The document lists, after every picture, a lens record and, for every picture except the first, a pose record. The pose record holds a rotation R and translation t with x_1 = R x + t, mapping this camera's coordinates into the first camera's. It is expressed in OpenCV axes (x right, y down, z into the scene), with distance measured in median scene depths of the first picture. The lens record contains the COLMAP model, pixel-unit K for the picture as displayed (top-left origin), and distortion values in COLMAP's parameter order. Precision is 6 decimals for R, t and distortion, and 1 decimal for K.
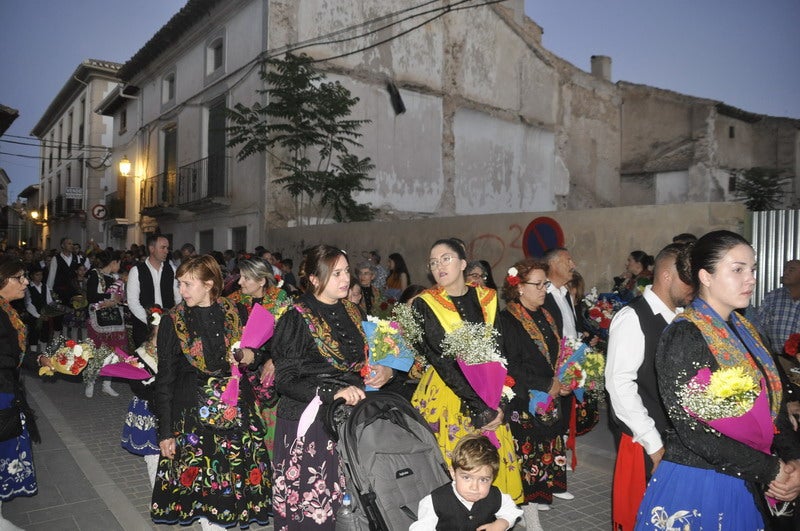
lens RADIAL K [[640.3, 0, 400.0], [0, 640.3, 265.5], [0, 0, 1]] dist [-0.171985, 0.175736]
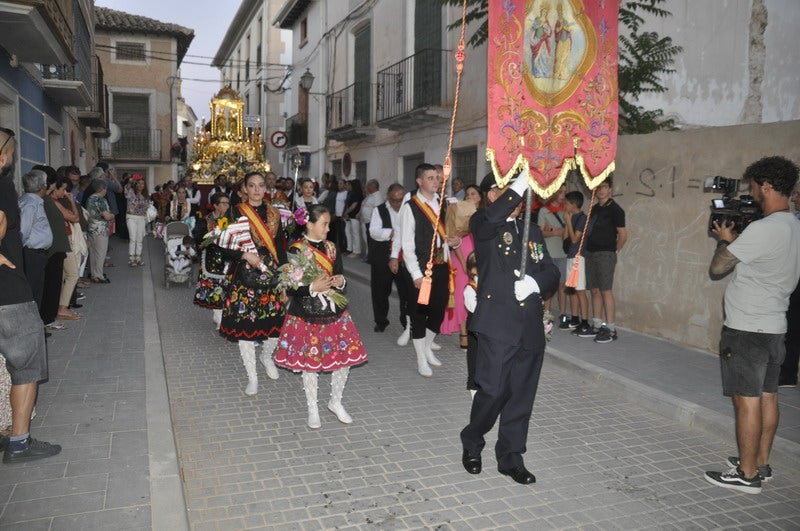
lens RADIAL K [[640.3, 0, 400.0], [0, 640.3, 265.5], [0, 0, 1]] dist [-0.171985, 0.175736]
pose [[0.964950, 0.029011, -0.260824, -0.113848], [-0.002725, 0.994925, 0.100583, 0.000172], [0.262418, -0.096347, 0.960132, 0.237659]]
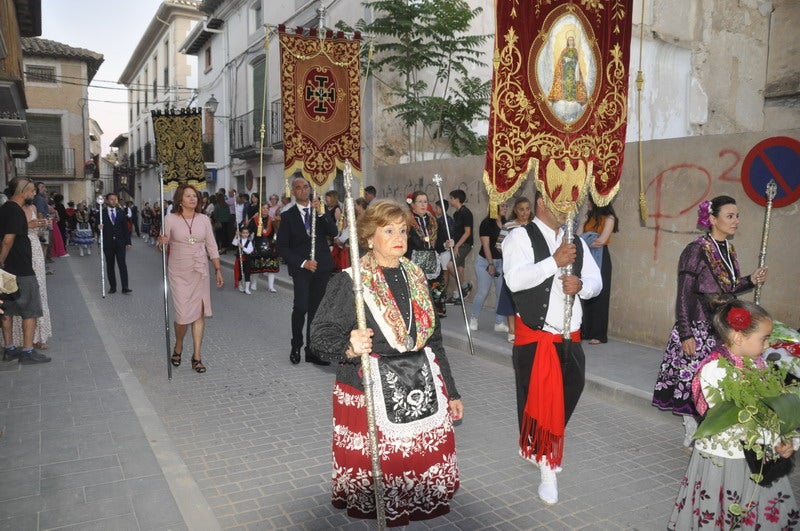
lens RADIAL K [[640.3, 0, 400.0], [0, 640.3, 265.5], [0, 0, 1]] dist [-0.171985, 0.175736]
pose [[0.991571, -0.006485, -0.129402, -0.050432], [0.018165, 0.995841, 0.089283, 0.000109], [0.128284, -0.090881, 0.987565, 0.101584]]
